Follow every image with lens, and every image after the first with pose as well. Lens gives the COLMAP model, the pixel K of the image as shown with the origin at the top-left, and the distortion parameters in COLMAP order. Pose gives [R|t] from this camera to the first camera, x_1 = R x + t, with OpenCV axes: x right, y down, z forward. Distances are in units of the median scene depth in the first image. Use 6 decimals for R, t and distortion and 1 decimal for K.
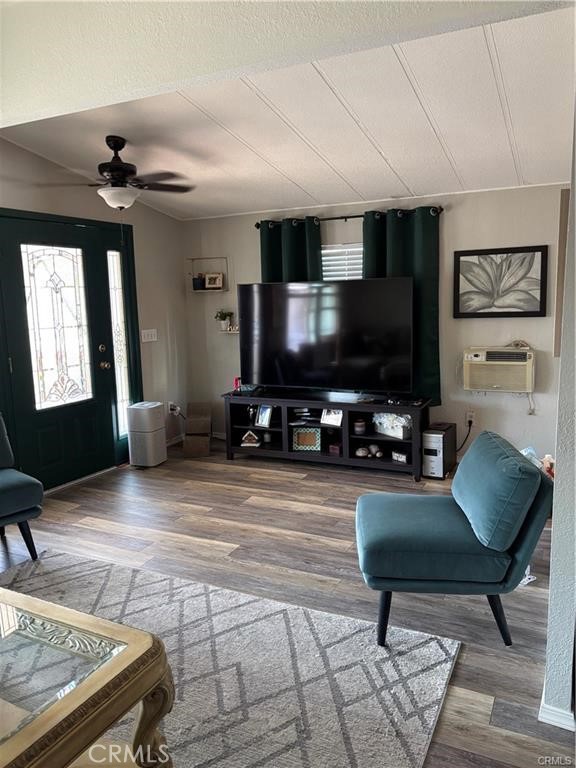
lens RADIAL K [[576.9, 0, 288.9], [0, 576.9, 383.3], [0, 0, 1]] dist [0.009306, -0.014122]
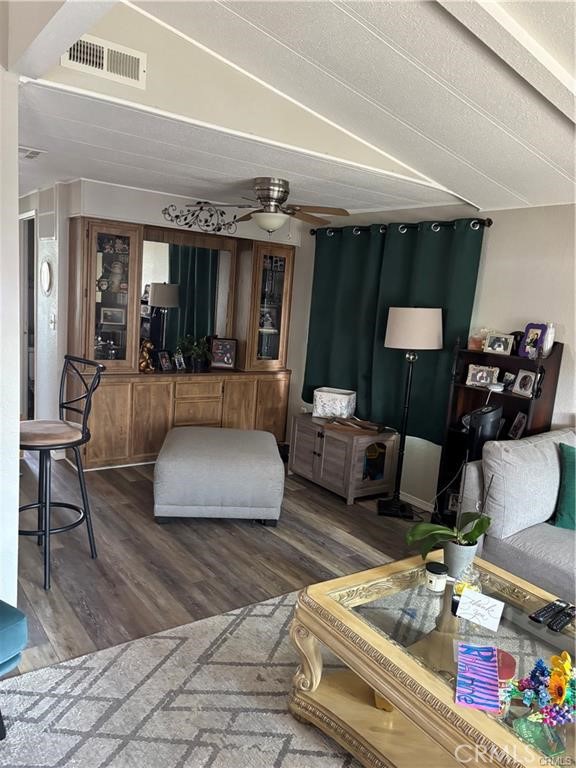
lens RADIAL K [[576.9, 0, 288.0], [0, 576.9, 384.4], [0, 0, 1]] dist [0.009306, -0.014122]
pose [[-0.885866, -0.121703, 0.447693, -0.585551], [0.006703, 0.961521, 0.274649, -0.279476], [-0.463892, 0.246303, -0.850963, 1.638283]]
